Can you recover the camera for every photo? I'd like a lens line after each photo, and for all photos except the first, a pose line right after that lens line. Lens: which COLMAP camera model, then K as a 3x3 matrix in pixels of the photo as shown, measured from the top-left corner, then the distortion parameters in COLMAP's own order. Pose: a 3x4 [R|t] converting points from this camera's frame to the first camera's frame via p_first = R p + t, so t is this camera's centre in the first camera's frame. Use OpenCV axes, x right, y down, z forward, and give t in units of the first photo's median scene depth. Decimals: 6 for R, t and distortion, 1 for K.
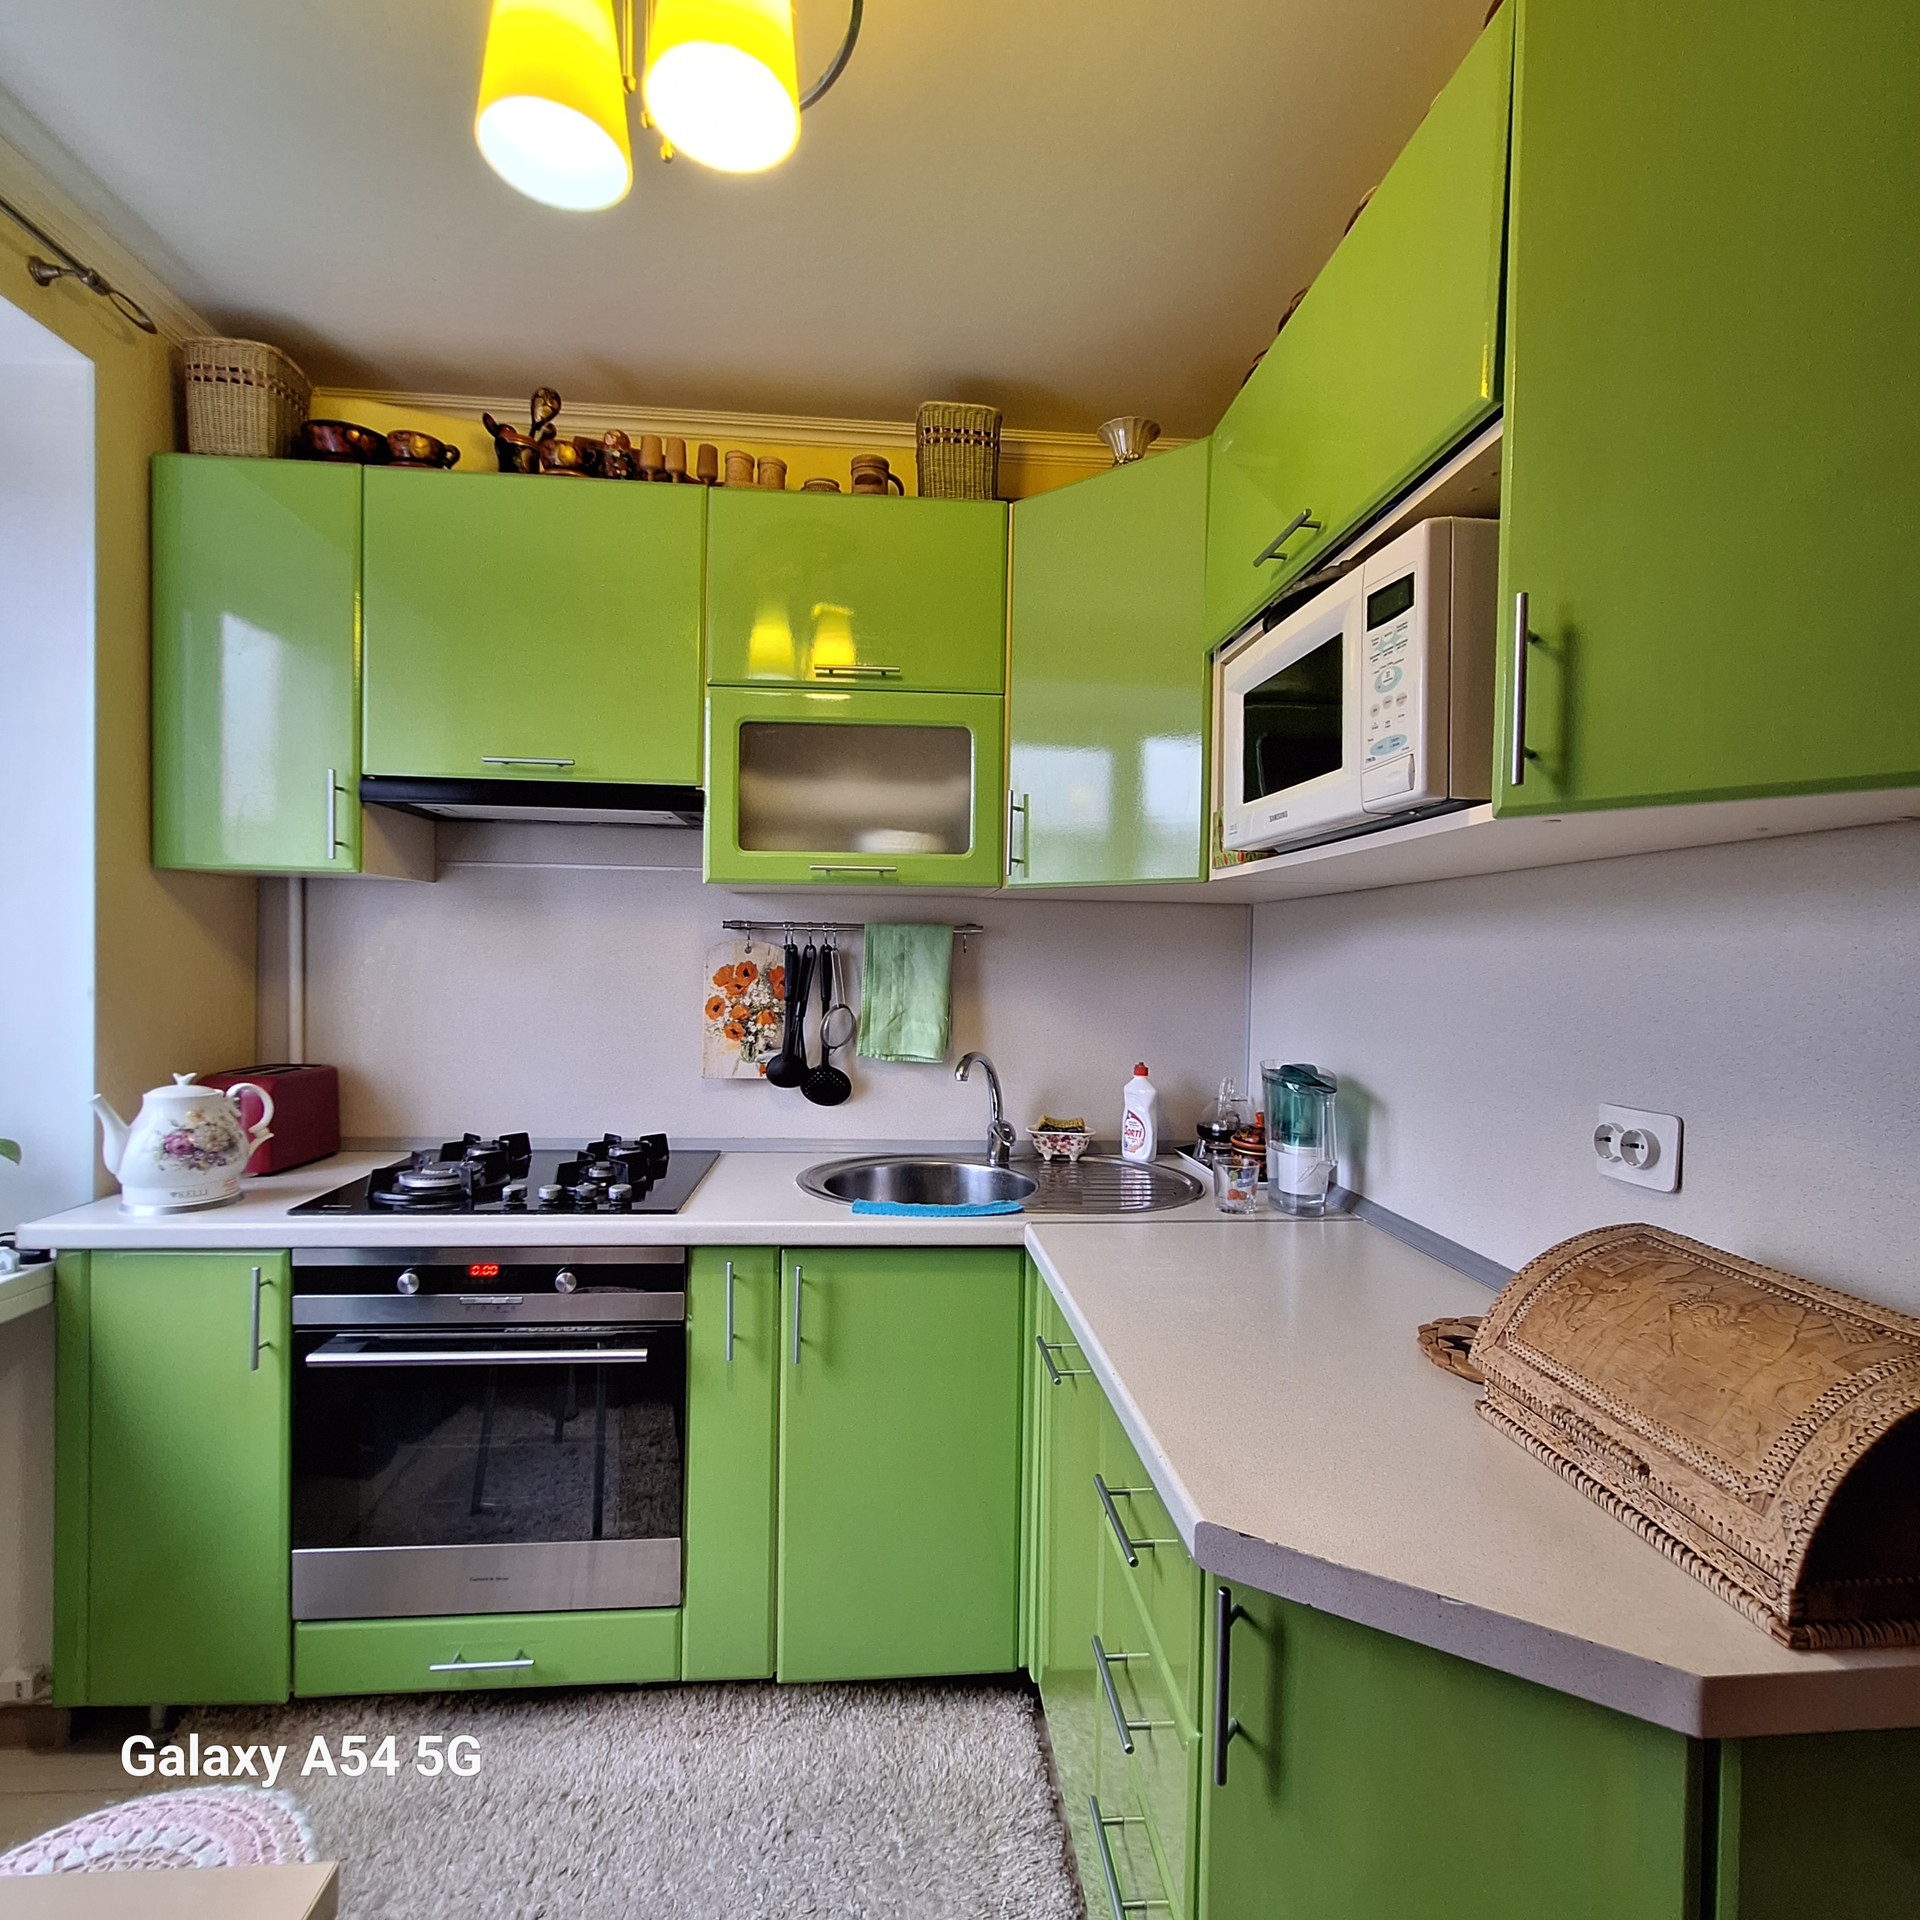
lens RADIAL K [[1020.6, 0, 961.9], [0, 1020.6, 964.6], [0, 0, 1]] dist [-0.002203, 0.002587]
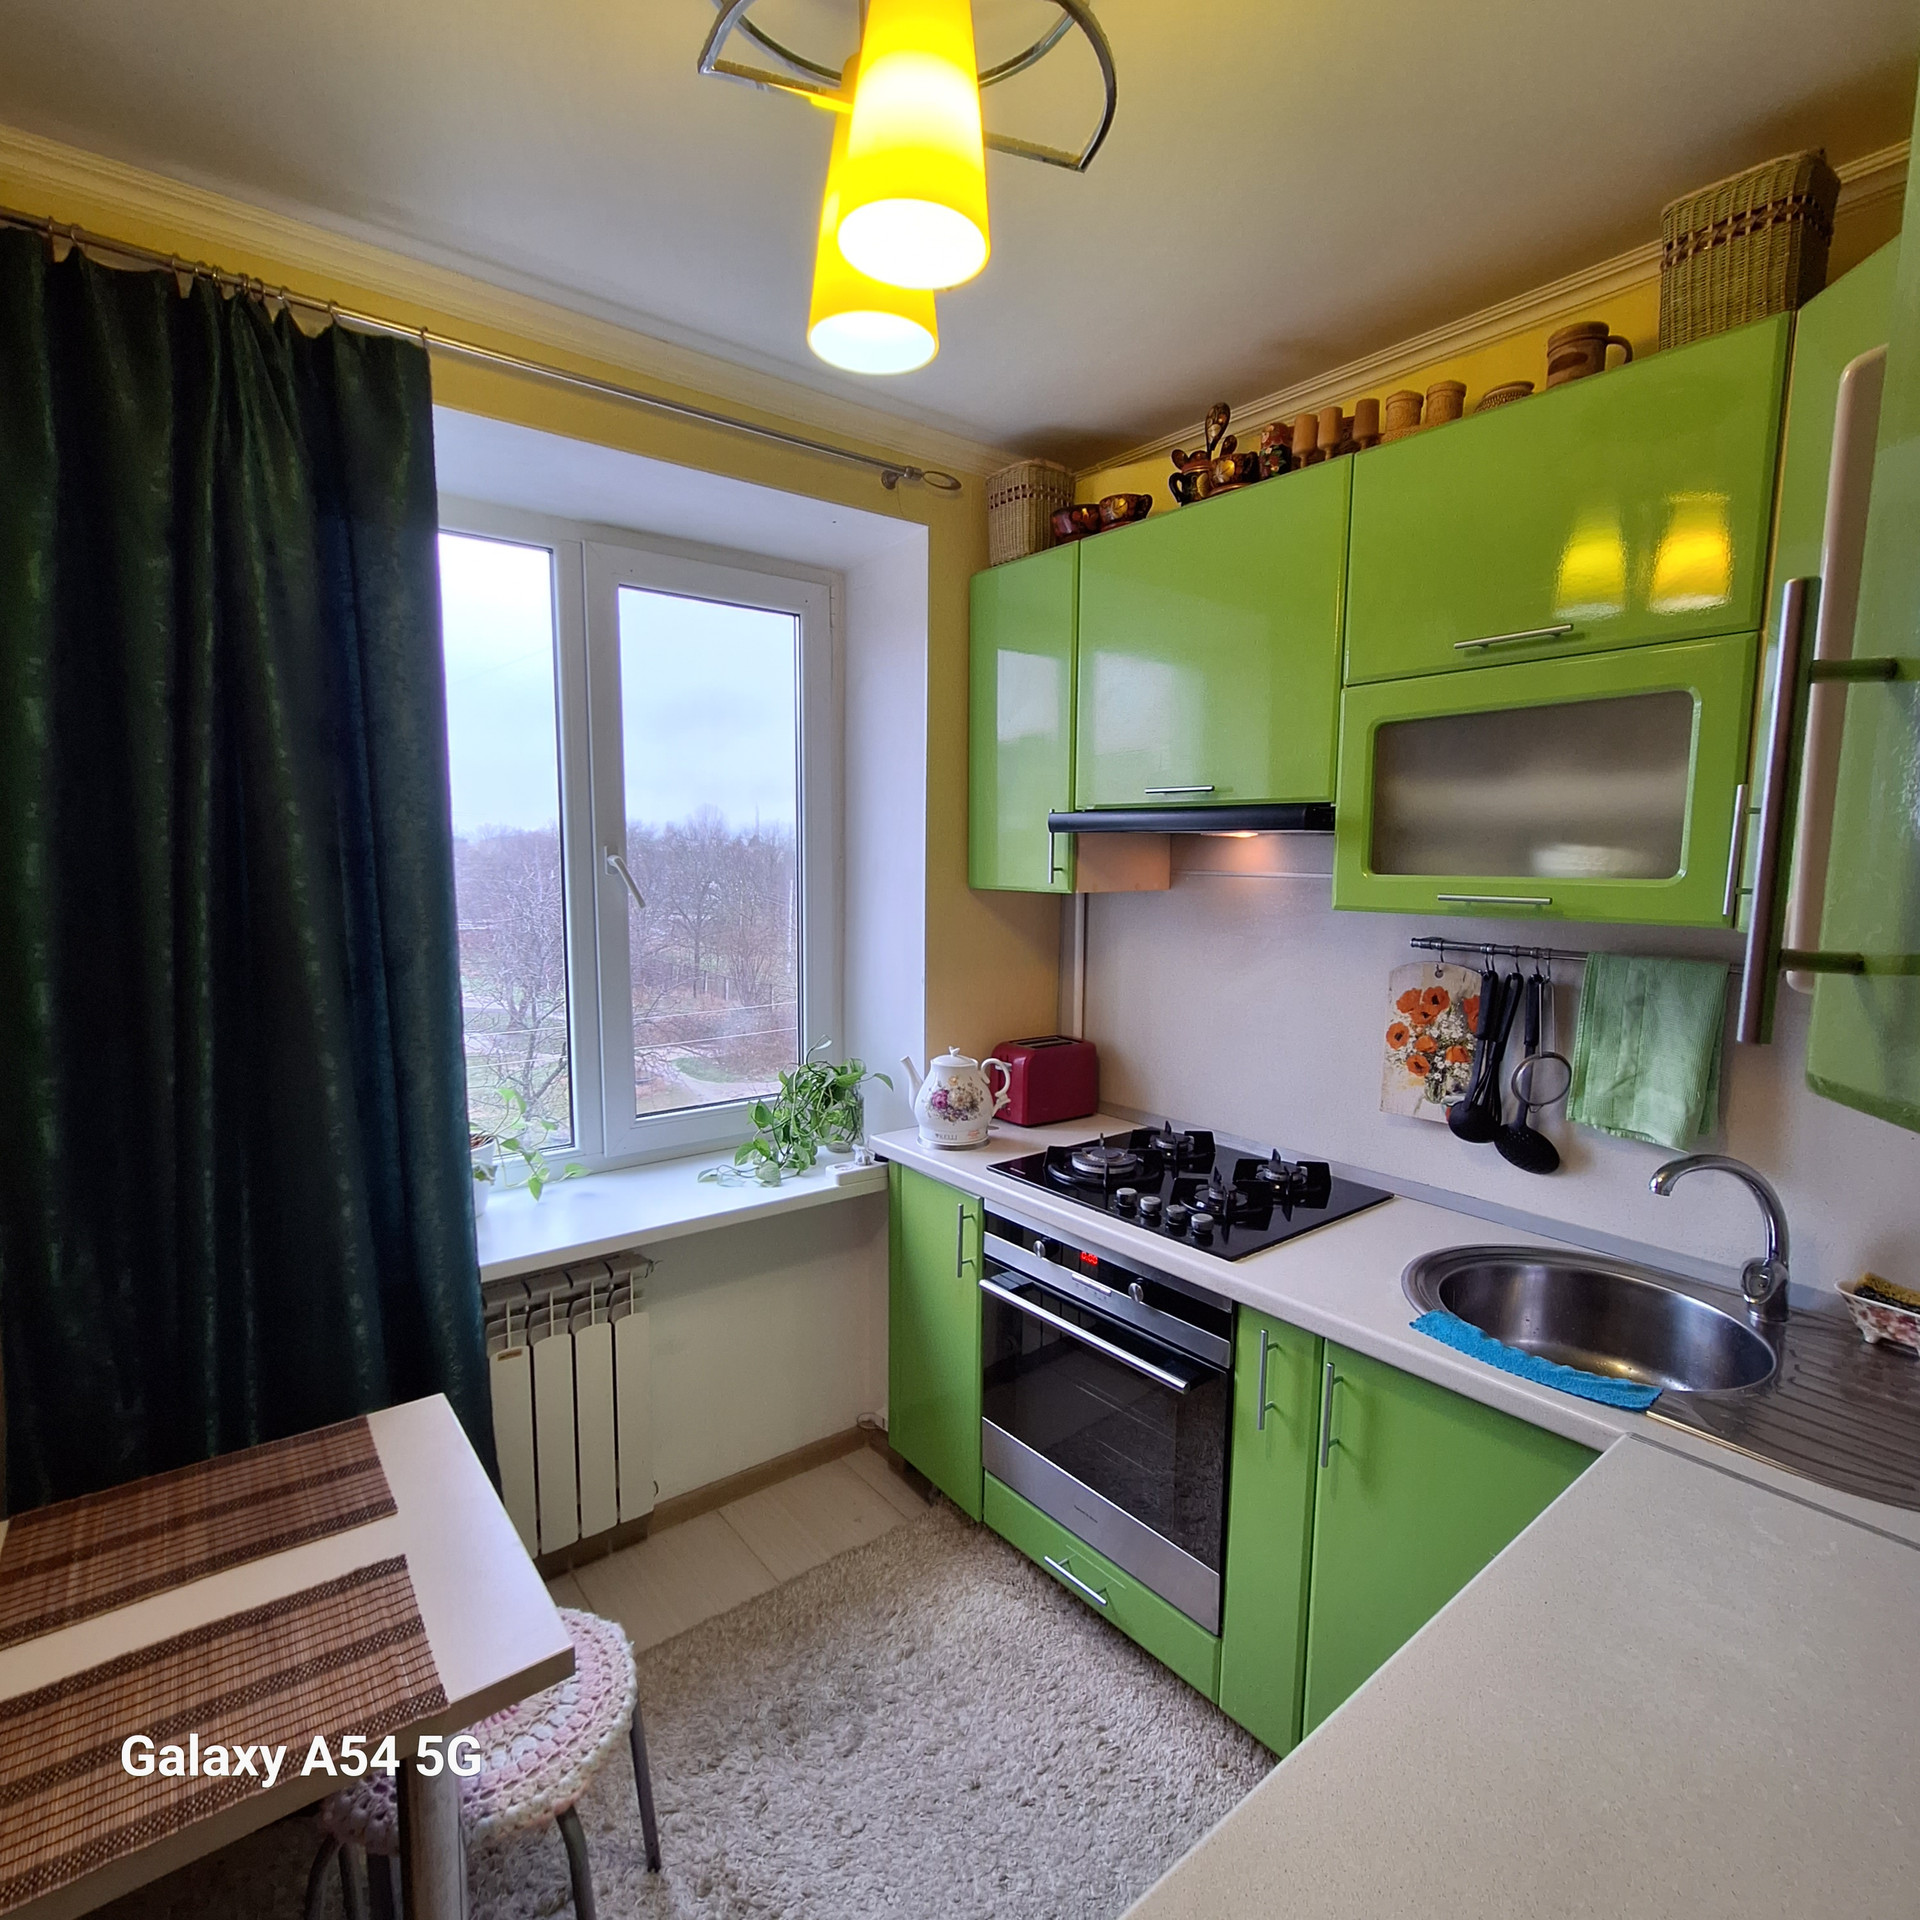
lens RADIAL K [[1020.6, 0, 961.6], [0, 1020.6, 970.1], [0, 0, 1]] dist [-0.002203, 0.002587]
pose [[0.559064, 0.081138, -0.825145, 0.301882], [-0.008317, 0.995699, 0.092274, -0.102685], [0.829083, -0.044724, 0.557335, 0.207878]]
